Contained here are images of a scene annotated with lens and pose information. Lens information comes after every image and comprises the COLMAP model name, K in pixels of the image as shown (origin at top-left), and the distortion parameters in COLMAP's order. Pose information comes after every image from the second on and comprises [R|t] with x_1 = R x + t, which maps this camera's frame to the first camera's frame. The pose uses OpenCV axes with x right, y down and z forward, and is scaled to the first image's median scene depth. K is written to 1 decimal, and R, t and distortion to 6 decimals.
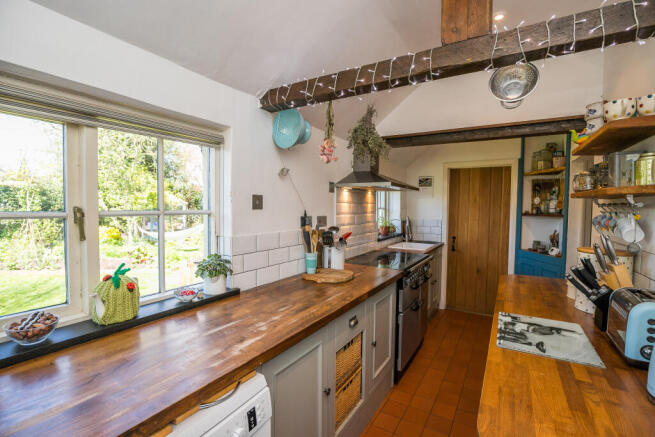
lens RADIAL K [[305.4, 0, 352.8], [0, 305.4, 207.3], [0, 0, 1]] dist [-0.025167, -0.000002]
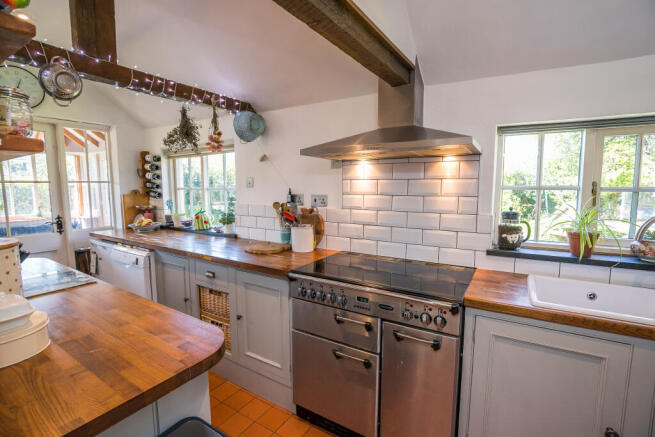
lens RADIAL K [[310.3, 0, 327.5], [0, 310.3, 218.5], [0, 0, 1]] dist [-0.014753, -0.000014]
pose [[-0.078507, 0.108456, -0.990996, 0.795149], [0.003779, 0.994090, 0.108495, -0.005318], [0.996906, 0.004772, -0.078452, 1.014391]]
